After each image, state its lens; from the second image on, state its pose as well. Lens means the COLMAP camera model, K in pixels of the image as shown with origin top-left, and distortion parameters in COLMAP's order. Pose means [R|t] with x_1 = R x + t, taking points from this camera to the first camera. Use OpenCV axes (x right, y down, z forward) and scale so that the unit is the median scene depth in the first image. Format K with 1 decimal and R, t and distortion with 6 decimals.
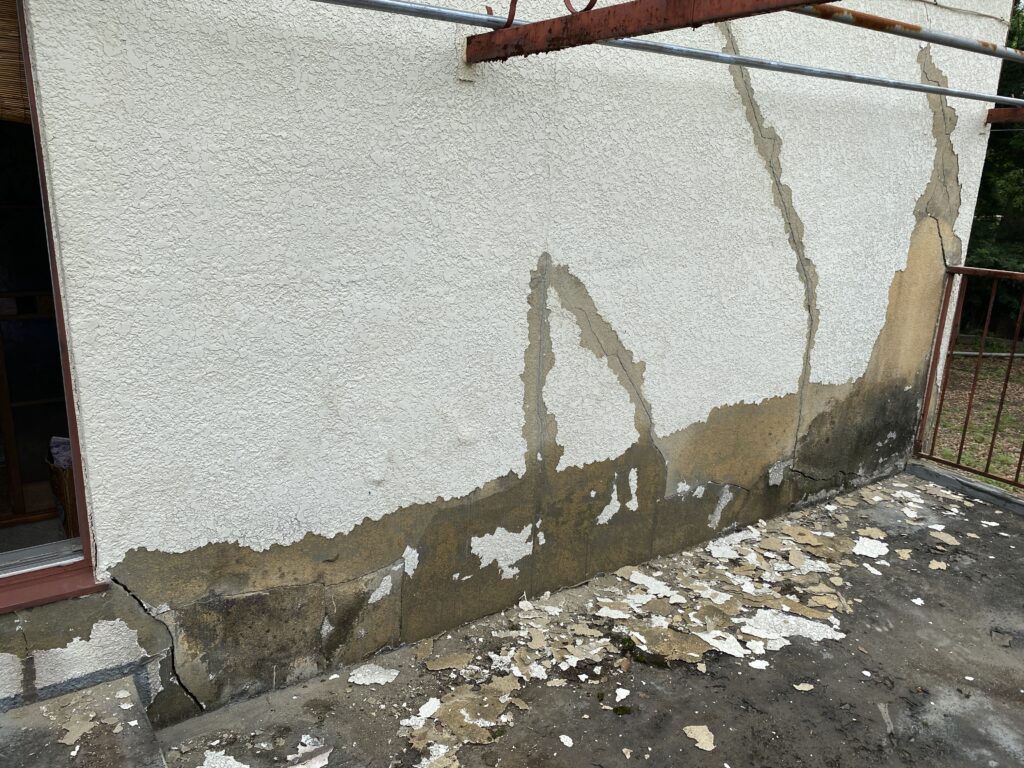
lens RADIAL K [[777.0, 0, 522.3], [0, 777.0, 383.5], [0, 0, 1]] dist [0.031393, -0.032372]
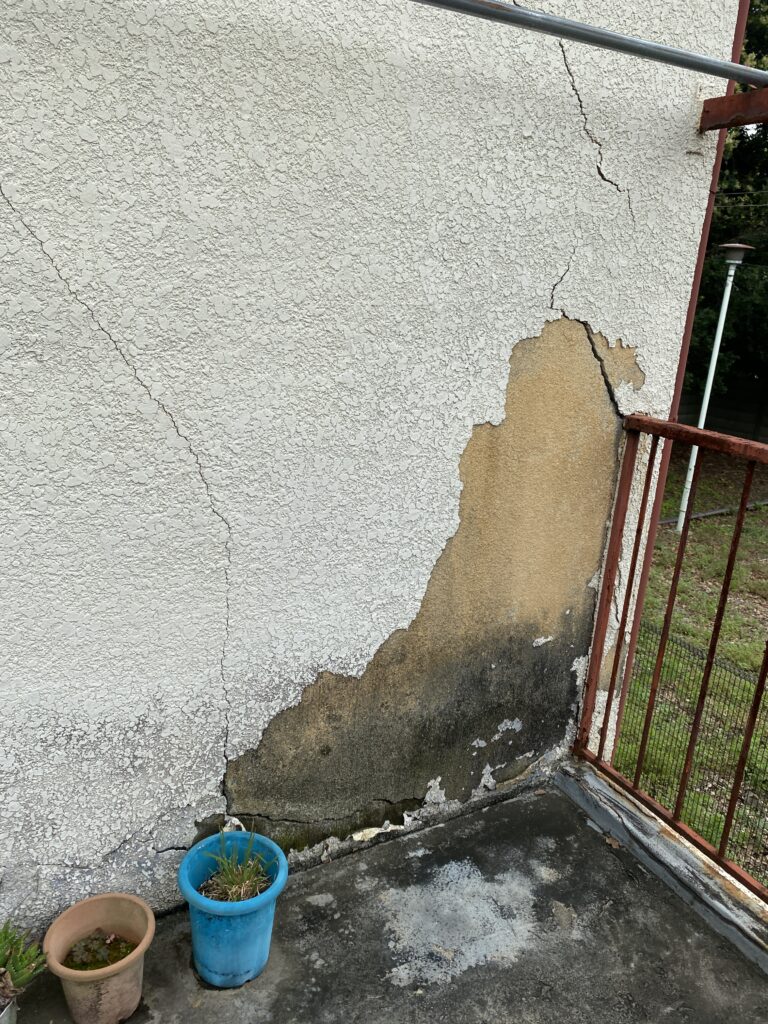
lens RADIAL K [[777.0, 0, 384.4], [0, 777.0, 509.8], [0, 0, 1]] dist [0.031393, -0.032372]
pose [[0.993608, 0.055269, -0.098429, 0.684614], [-0.053207, 0.998308, 0.023459, -0.142492], [0.099559, -0.018072, 0.994868, 0.729887]]
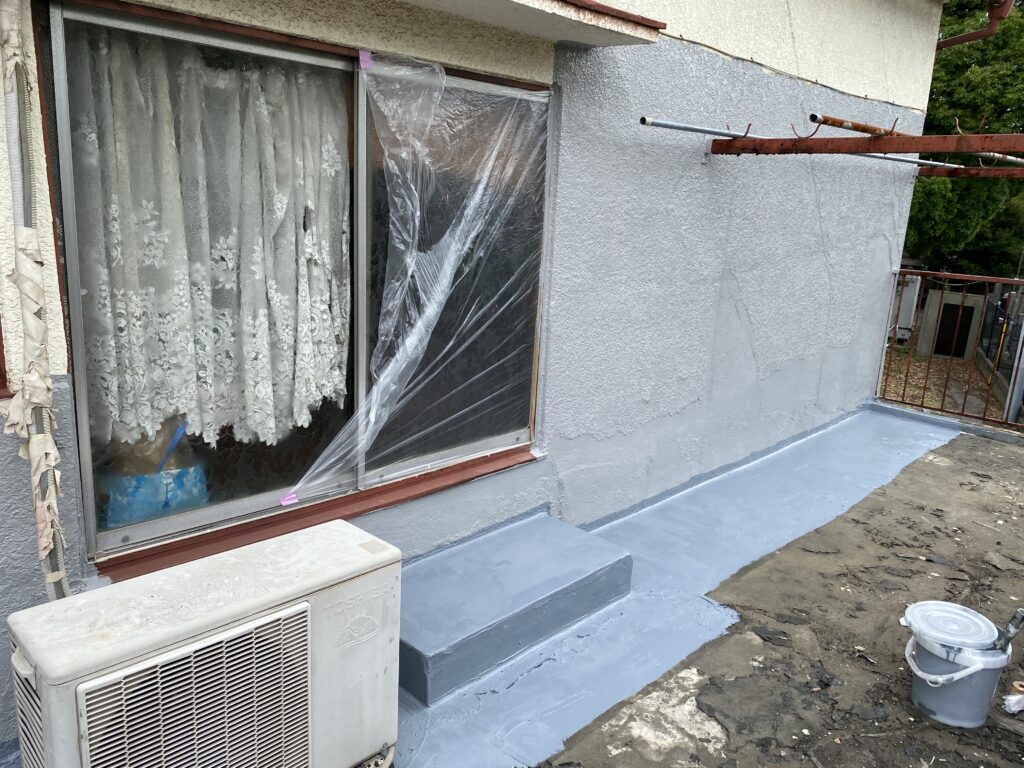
lens RADIAL K [[777.0, 0, 514.2], [0, 777.0, 385.5], [0, 0, 1]] dist [0.031393, -0.032372]
pose [[0.982024, -0.038294, 0.184830, -0.725625], [0.040413, 0.999153, -0.007709, 0.089358], [-0.184378, 0.015040, 0.982740, -0.544841]]
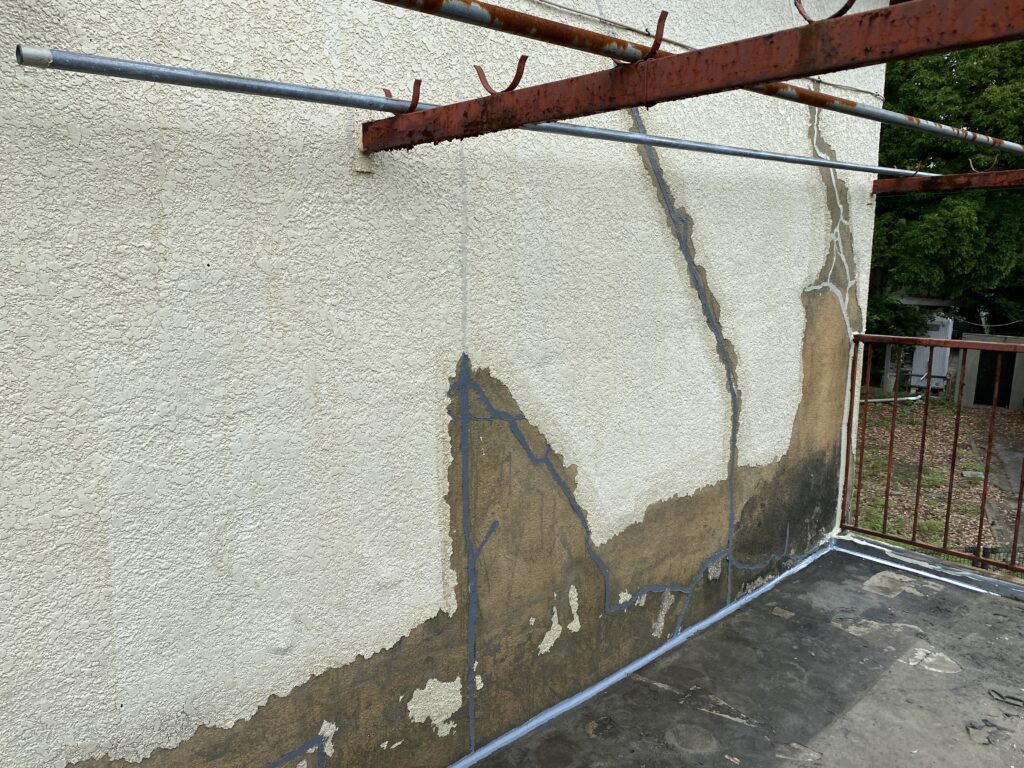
lens RADIAL K [[777.0, 0, 505.9], [0, 777.0, 391.8], [0, 0, 1]] dist [0.031393, -0.032372]
pose [[0.988782, -0.069672, 0.132118, -0.041779], [0.080361, 0.993758, -0.077376, -0.056791], [-0.125902, 0.087125, 0.988209, 0.125043]]
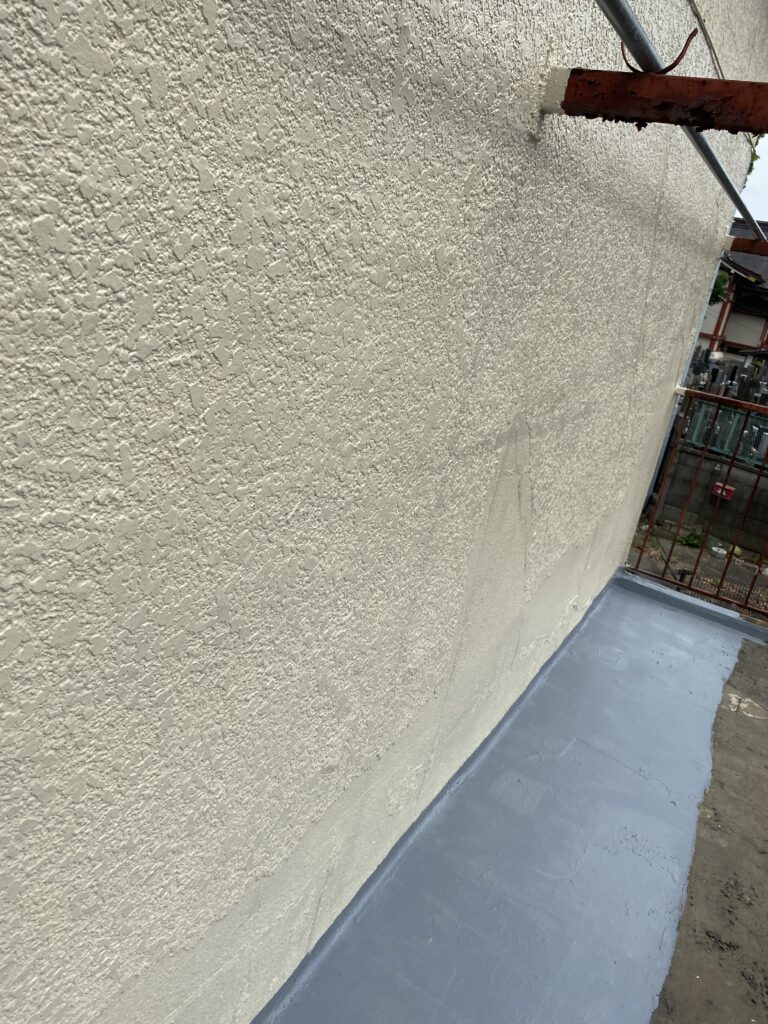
lens RADIAL K [[777.0, 0, 379.7], [0, 777.0, 501.8], [0, 0, 1]] dist [0.031393, -0.032372]
pose [[0.887007, -0.018188, 0.461398, -0.414183], [-0.029481, 0.994955, 0.095894, -0.138184], [-0.460814, -0.098661, 0.881996, 0.423212]]
